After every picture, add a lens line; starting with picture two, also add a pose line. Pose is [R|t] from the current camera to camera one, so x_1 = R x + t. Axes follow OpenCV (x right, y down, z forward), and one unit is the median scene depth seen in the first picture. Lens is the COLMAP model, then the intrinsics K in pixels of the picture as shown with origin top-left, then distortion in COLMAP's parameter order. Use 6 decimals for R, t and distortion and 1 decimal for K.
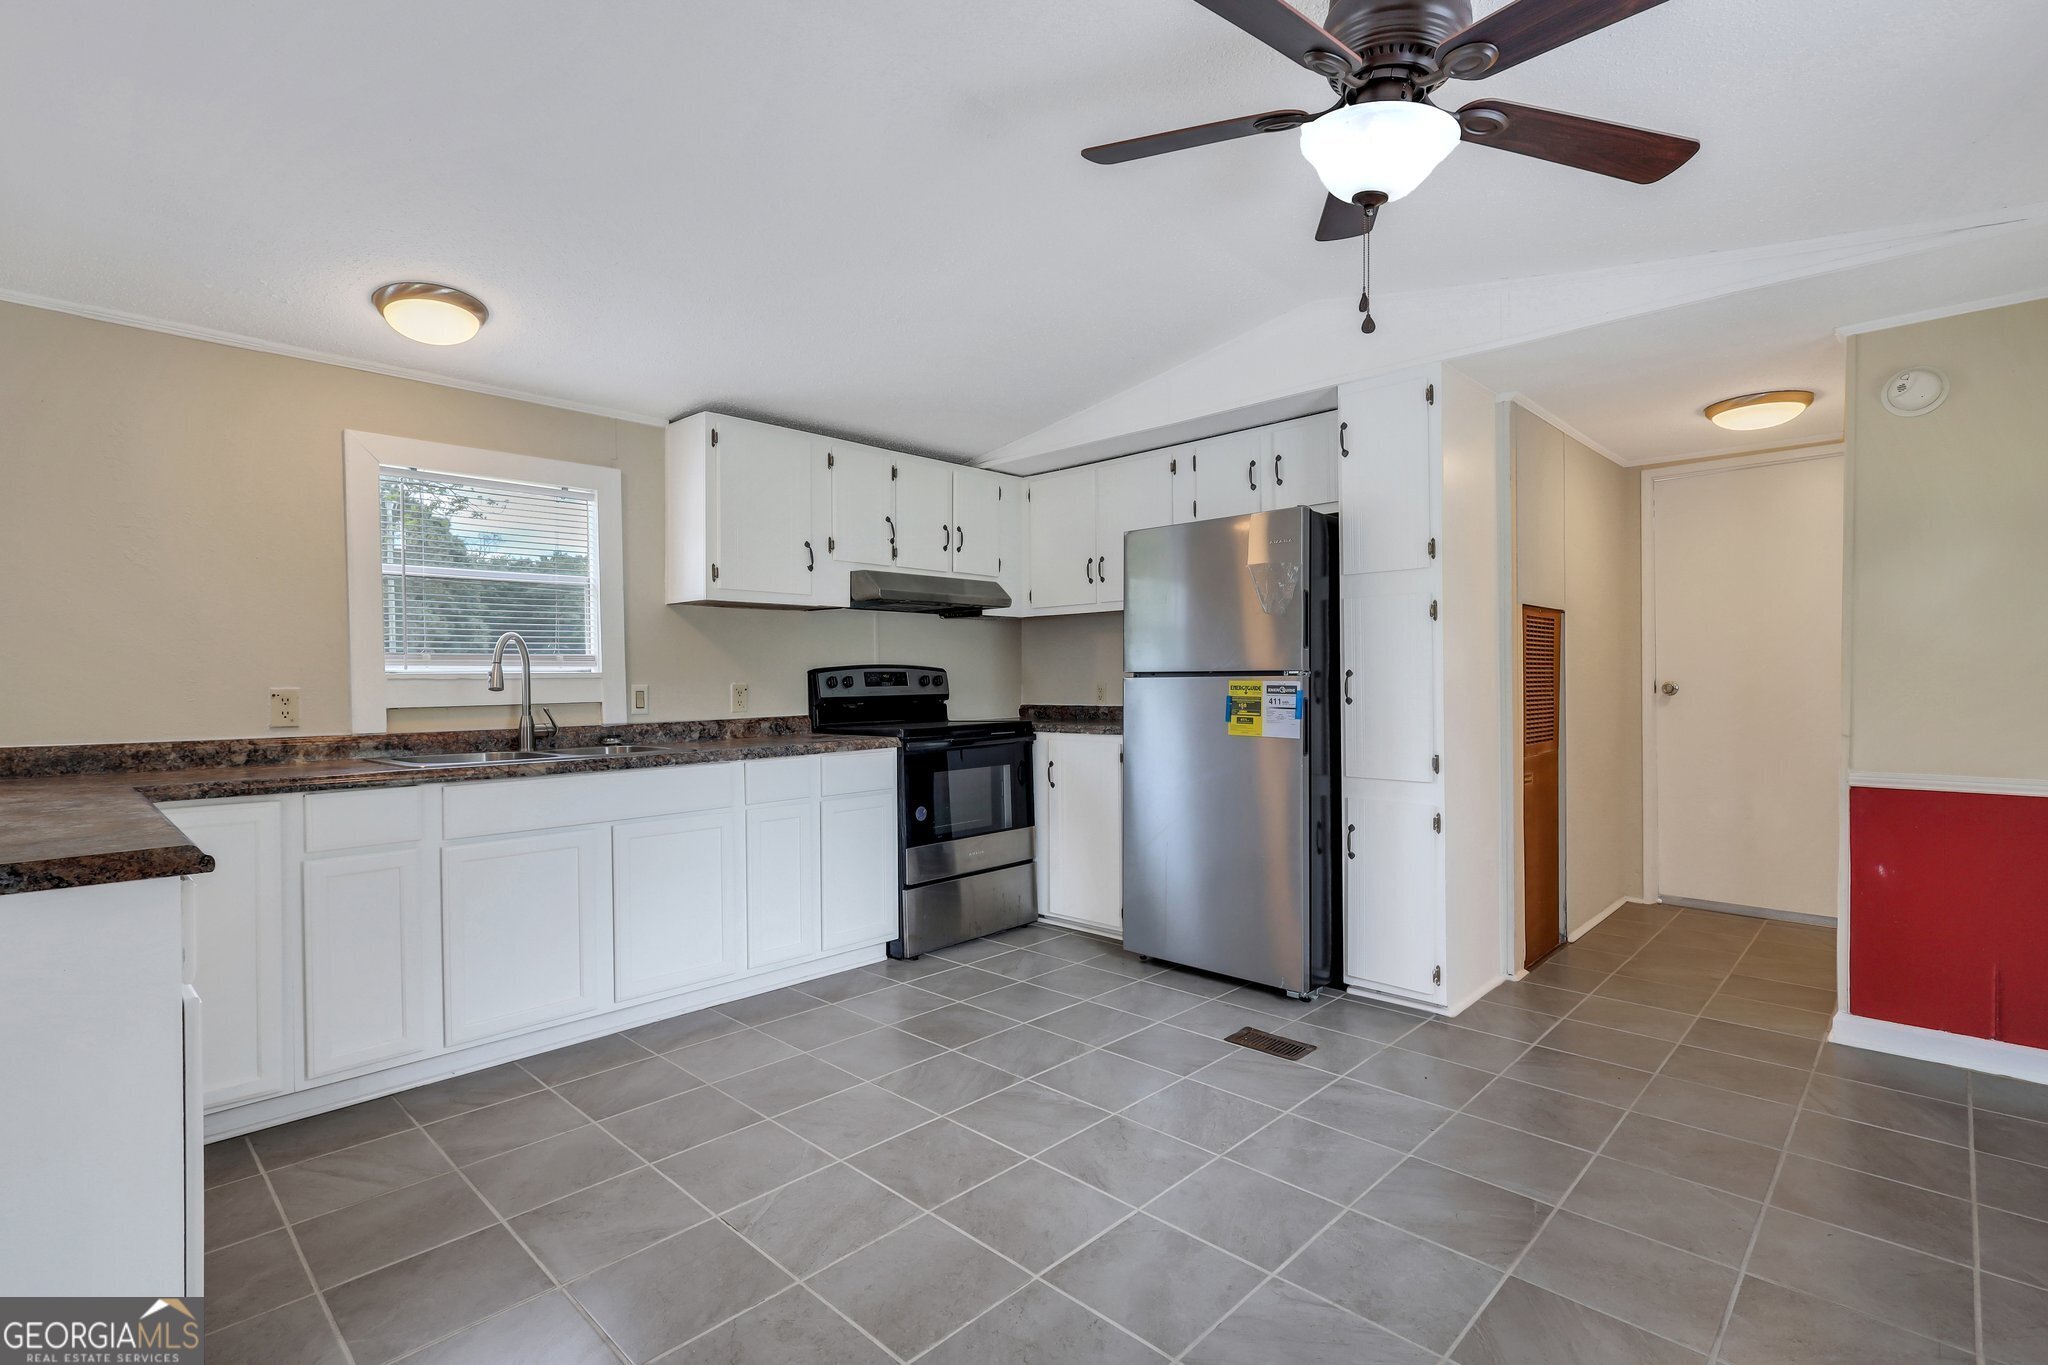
lens RADIAL K [[953.2, 0, 1019.7], [0, 953.2, 689.7], [0, 0, 1]] dist [0.002786, 0.000014]
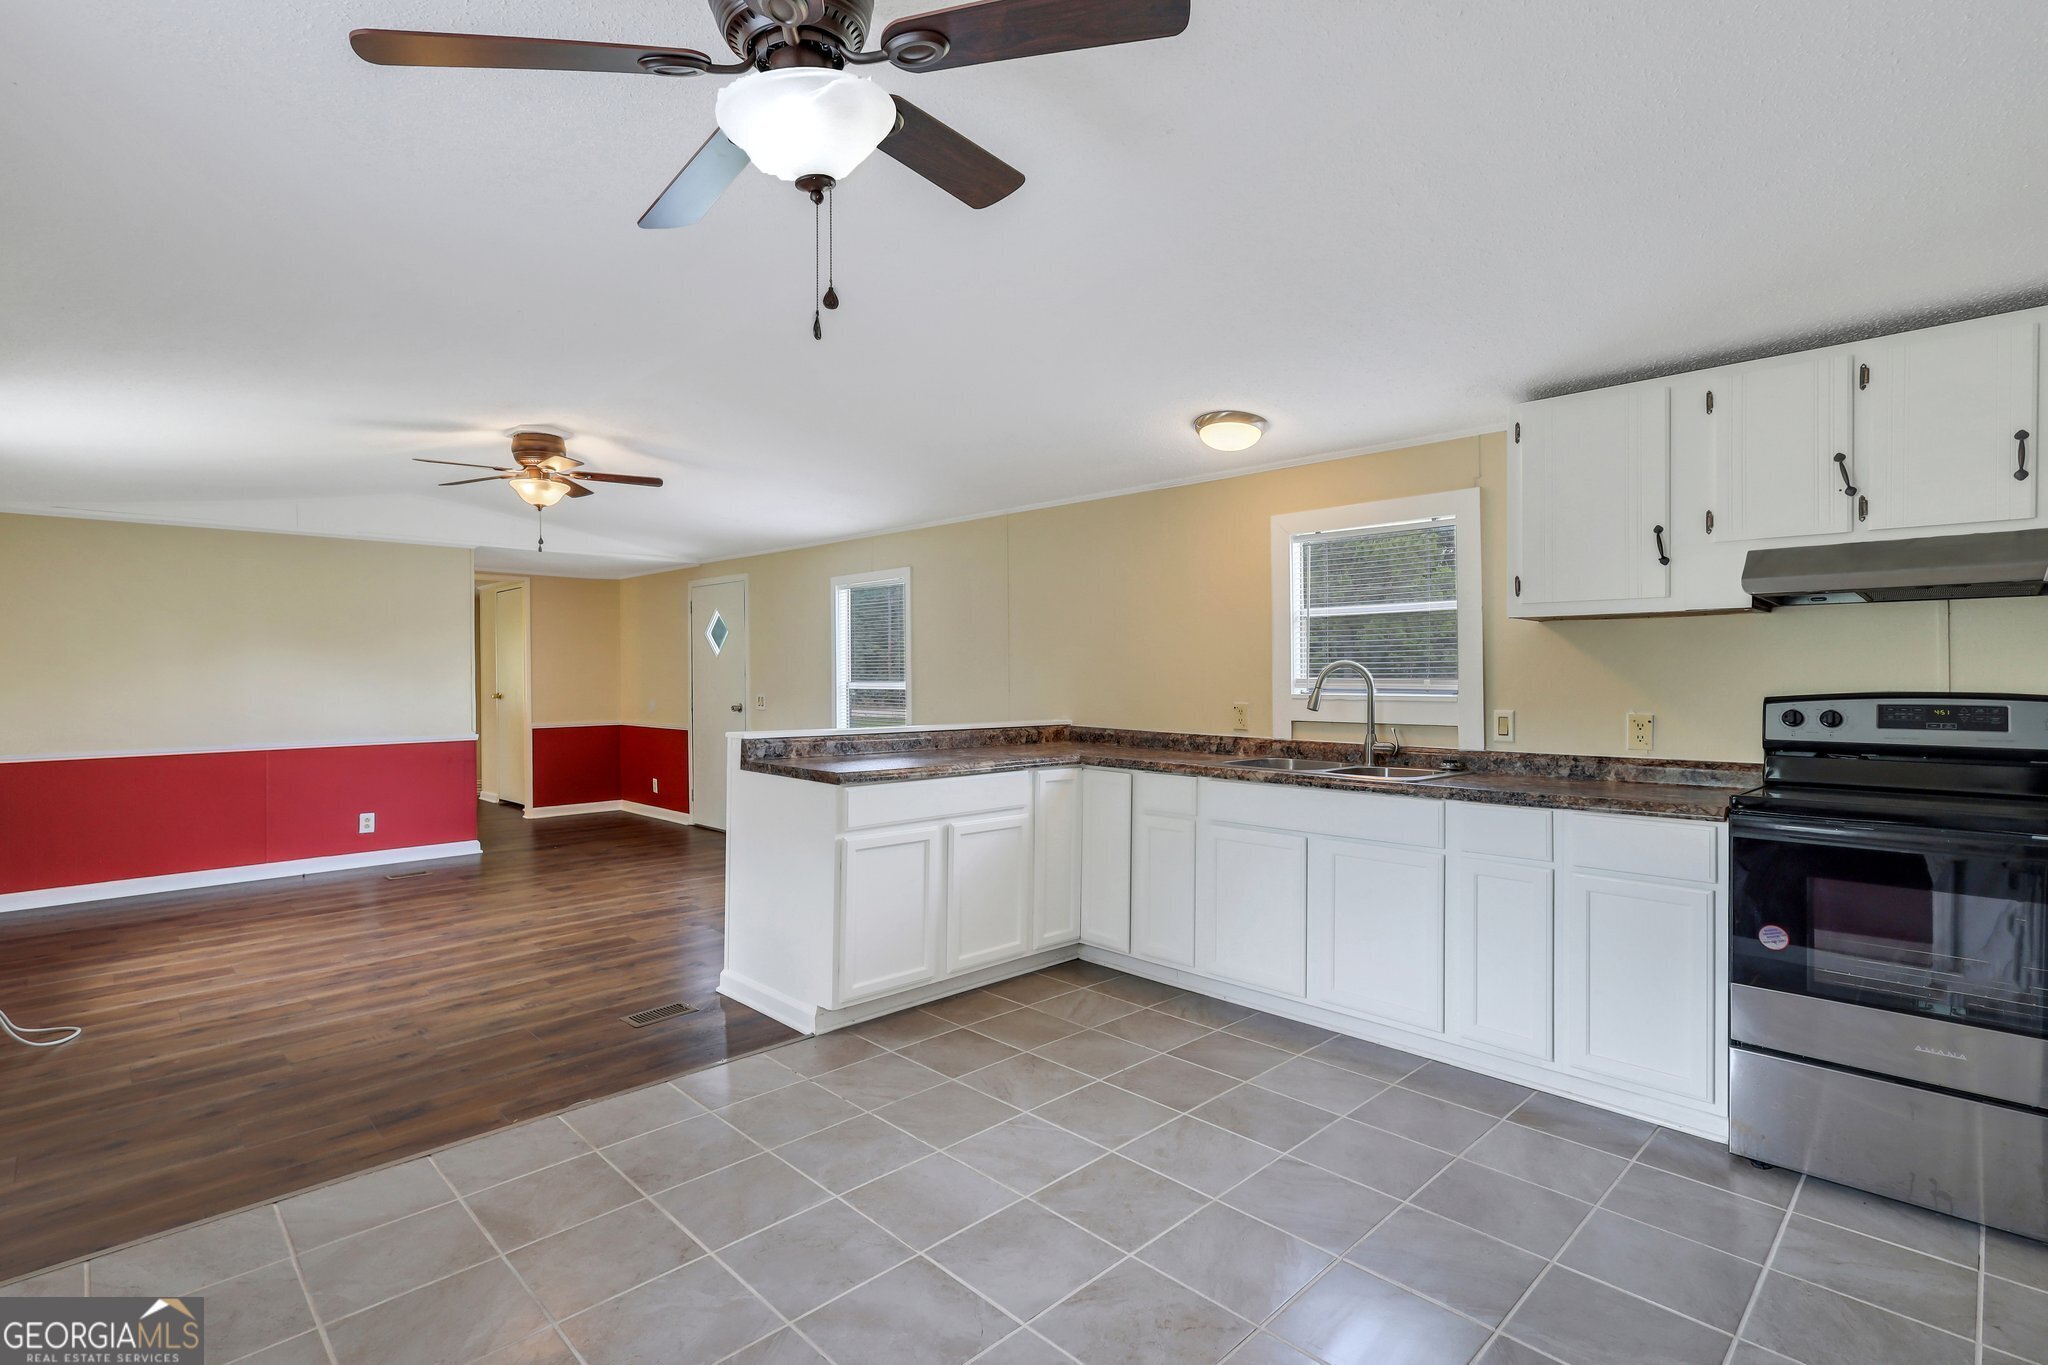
lens RADIAL K [[961.2, 0, 1024.0], [0, 961.2, 682.5], [0, 0, 1]] dist [0.000433, 0.000419]
pose [[-0.020613, 0.013366, -0.999698, 0.567362], [-0.017509, 0.999752, 0.013728, -0.038199], [0.999634, 0.017786, -0.020374, 0.562851]]
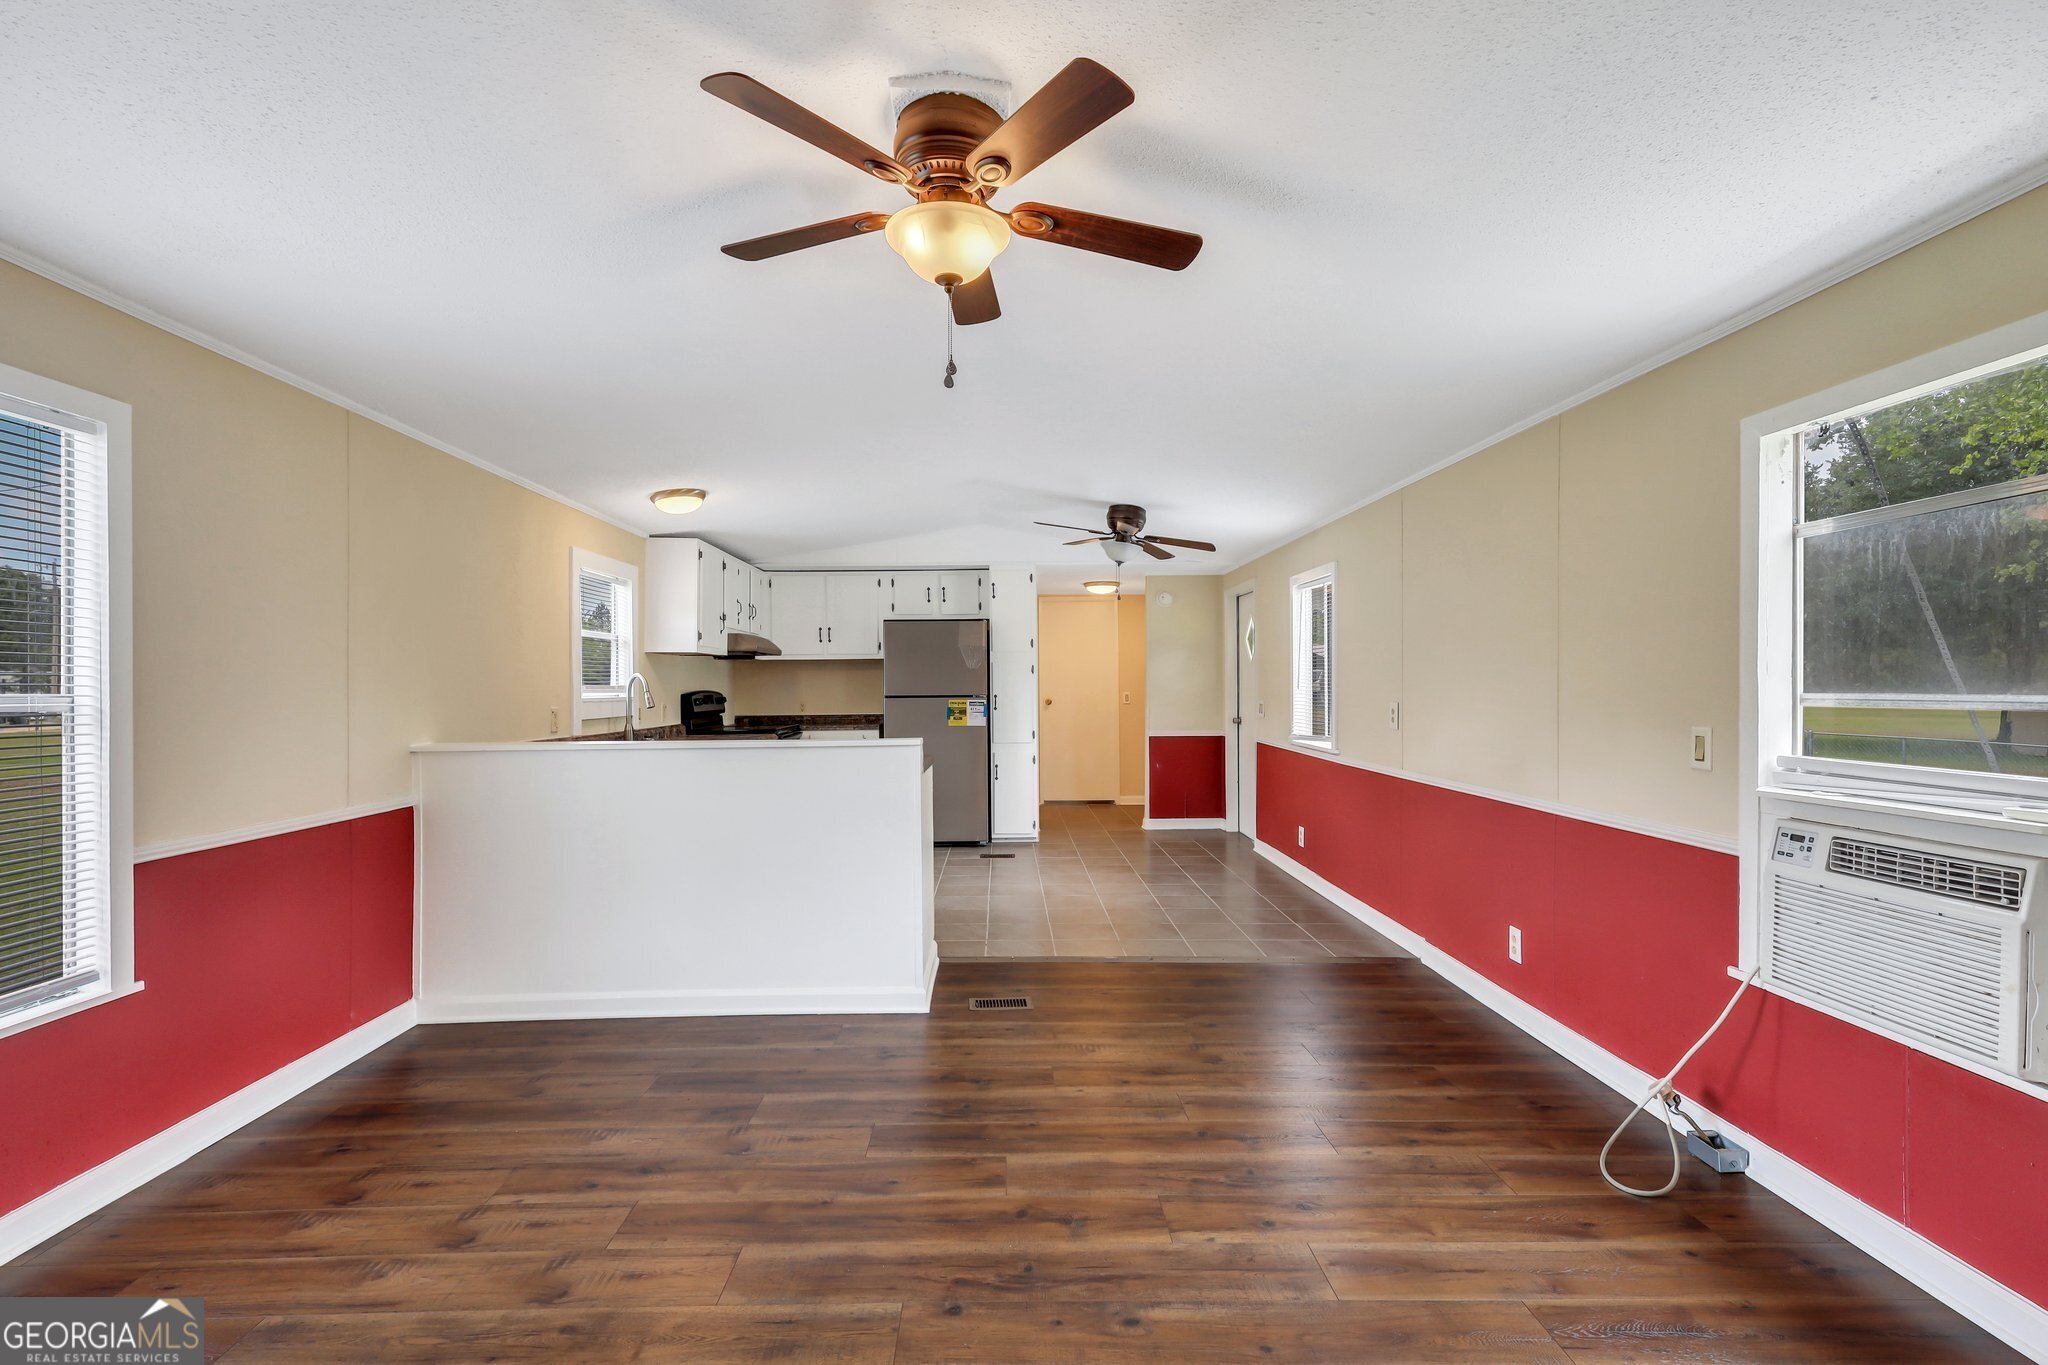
lens RADIAL K [[953.2, 0, 1019.7], [0, 953.2, 689.7], [0, 0, 1]] dist [0.002786, 0.000014]
pose [[0.703145, 0.002799, 0.711041, -1.096060], [0.009988, 0.999855, -0.013813, -0.001009], [-0.710976, 0.016814, 0.703015, -0.547619]]
